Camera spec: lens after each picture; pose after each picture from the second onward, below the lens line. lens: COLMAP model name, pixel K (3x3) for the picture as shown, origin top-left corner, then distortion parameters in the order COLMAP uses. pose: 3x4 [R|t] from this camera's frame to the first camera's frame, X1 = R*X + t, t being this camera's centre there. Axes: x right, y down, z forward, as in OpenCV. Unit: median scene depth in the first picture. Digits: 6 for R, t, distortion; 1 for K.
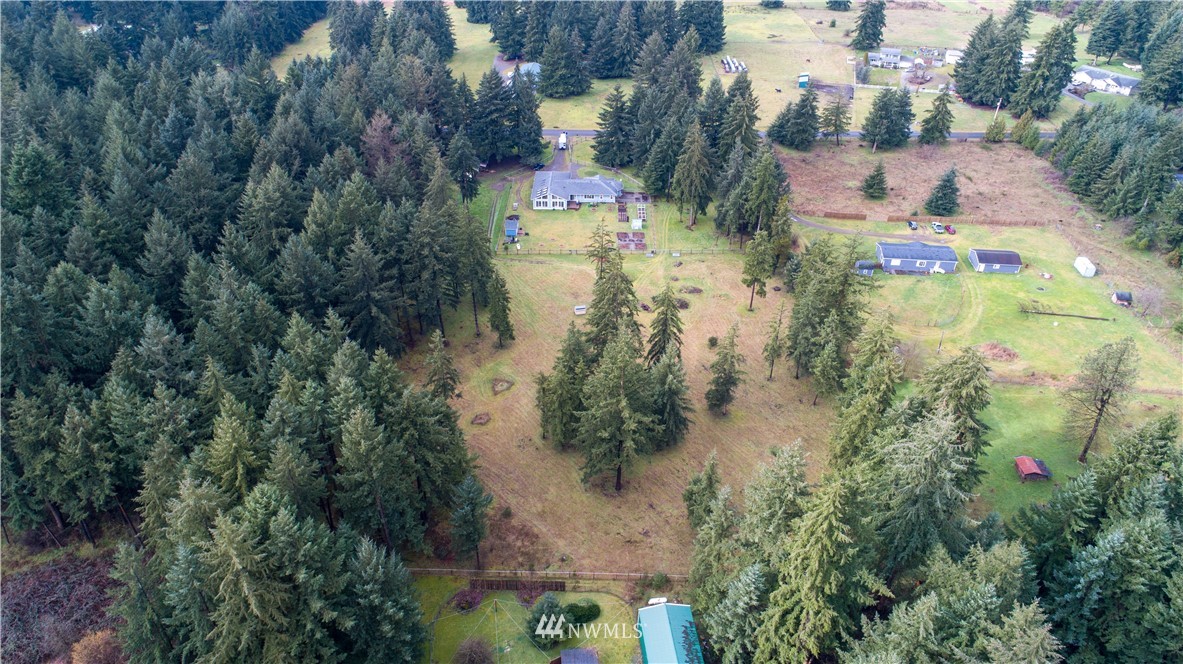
lens RADIAL K [[788.1, 0, 592.0], [0, 788.1, 336.4], [0, 0, 1]] dist [-0.012729, 0.005262]
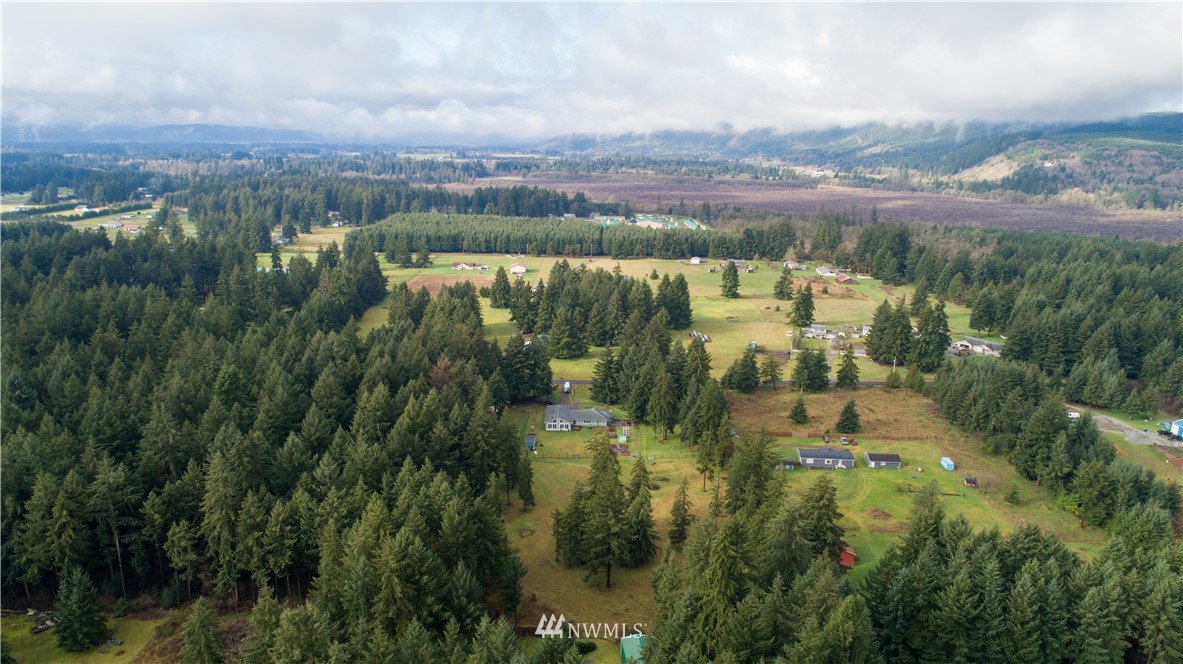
lens RADIAL K [[788.1, 0, 592.0], [0, 788.1, 336.4], [0, 0, 1]] dist [-0.012729, 0.005262]
pose [[0.999982, 0.001223, 0.005862, -0.003851], [0.000898, 0.937223, -0.348729, 0.163665], [-0.005920, 0.348728, 0.937205, -0.329594]]
